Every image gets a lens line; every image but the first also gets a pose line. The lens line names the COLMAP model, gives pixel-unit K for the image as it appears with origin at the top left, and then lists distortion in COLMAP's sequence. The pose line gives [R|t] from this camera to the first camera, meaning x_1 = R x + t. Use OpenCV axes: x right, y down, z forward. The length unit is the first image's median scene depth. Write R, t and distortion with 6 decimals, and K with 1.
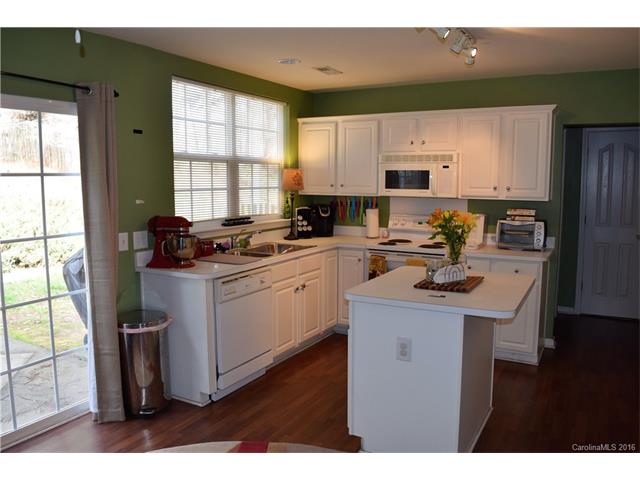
lens RADIAL K [[491.6, 0, 320.0], [0, 491.6, 240.0], [0, 0, 1]] dist [-0.086078, 0.011256]
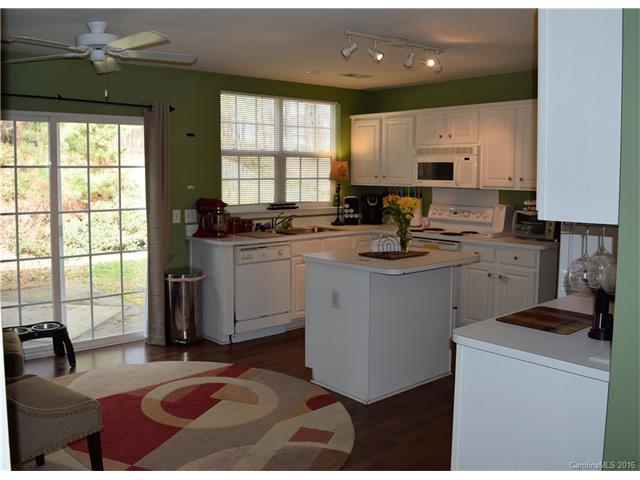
lens RADIAL K [[673.9, 0, 348.1], [0, 673.9, 242.9], [0, 0, 1]] dist [-0.084690, 0.016445]
pose [[0.935108, 0.037103, -0.352415, 0.560514], [-0.043855, 0.998975, -0.011192, 0.061569], [0.351639, 0.025921, 0.935777, -0.462088]]
